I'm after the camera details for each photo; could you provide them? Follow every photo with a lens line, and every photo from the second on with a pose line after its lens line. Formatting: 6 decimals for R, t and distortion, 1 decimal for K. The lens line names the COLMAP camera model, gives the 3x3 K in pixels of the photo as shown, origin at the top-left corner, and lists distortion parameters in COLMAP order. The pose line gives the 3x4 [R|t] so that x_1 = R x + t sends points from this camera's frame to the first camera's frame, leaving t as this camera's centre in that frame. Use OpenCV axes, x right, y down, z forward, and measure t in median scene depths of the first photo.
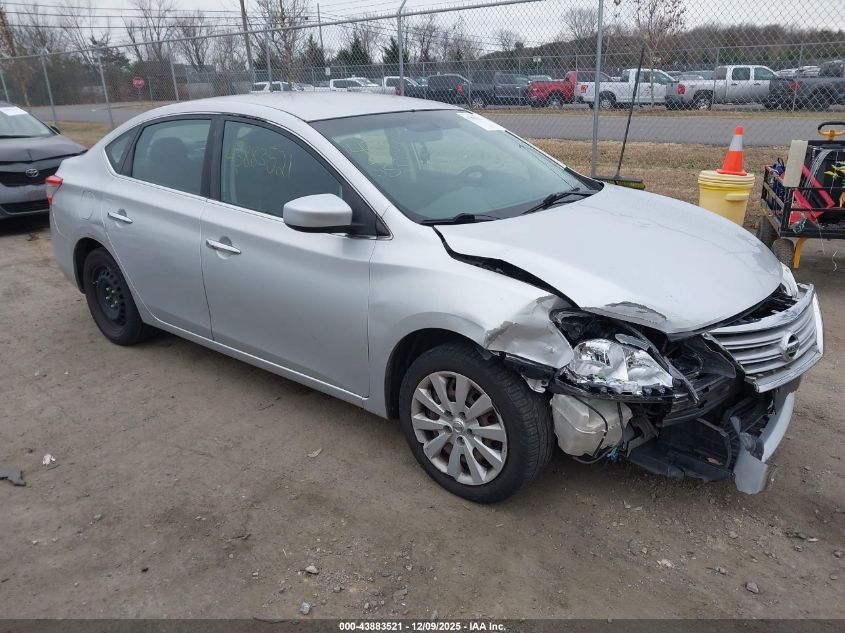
lens RADIAL K [[647.3, 0, 436.9], [0, 647.3, 314.8], [0, 0, 1]] dist [0.077516, -0.094459]
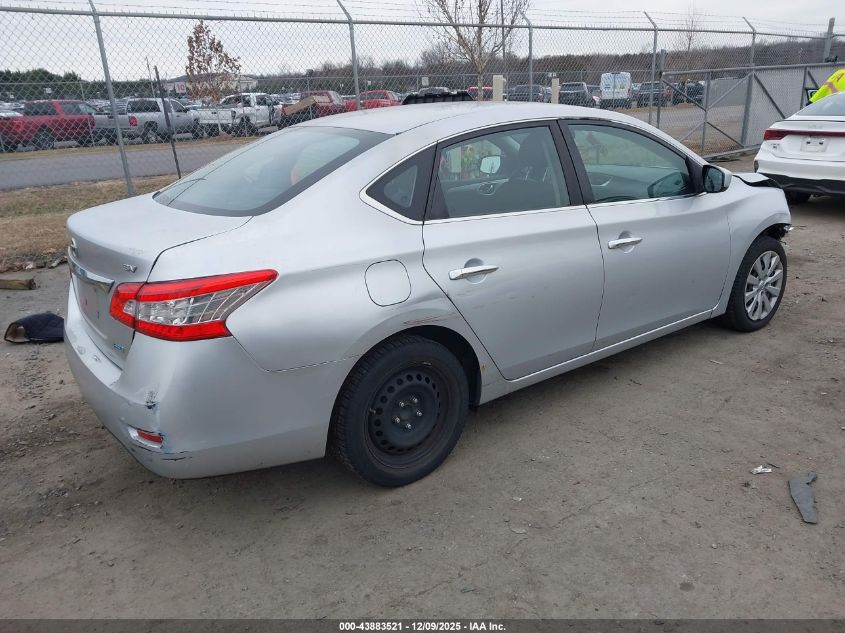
lens RADIAL K [[647.3, 0, 436.9], [0, 647.3, 314.8], [0, 0, 1]] dist [0.077516, -0.094459]
pose [[0.248994, -0.295294, 0.922390, -1.722189], [0.356518, 0.913457, 0.196194, -0.380973], [-0.900498, 0.279997, 0.332723, 1.188805]]
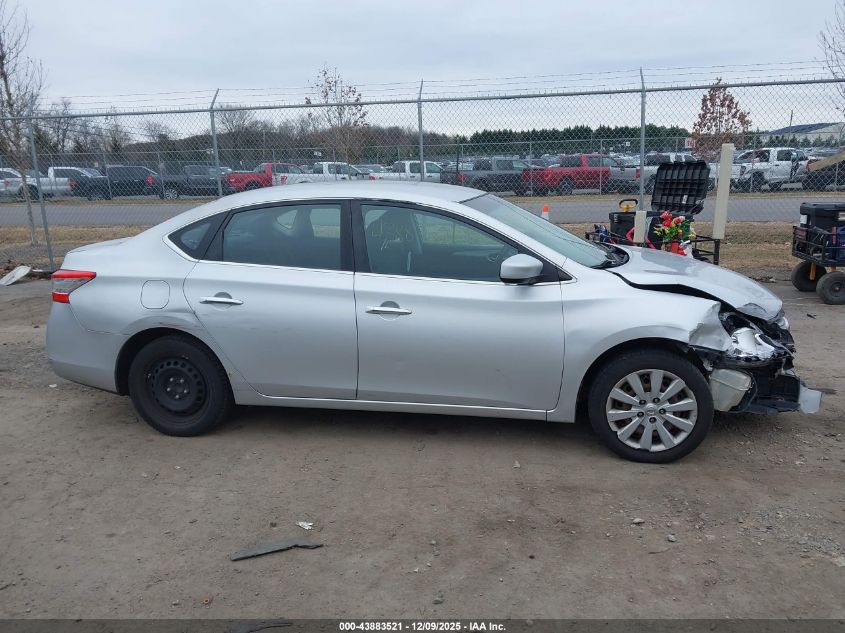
lens RADIAL K [[651.9, 0, 434.3], [0, 651.9, 318.1], [0, 0, 1]] dist [0.018387, -0.008324]
pose [[0.878783, -0.105140, 0.465496, -0.975338], [0.162074, 0.983206, -0.083898, 0.022554], [-0.448857, 0.149172, 0.881065, -0.043949]]
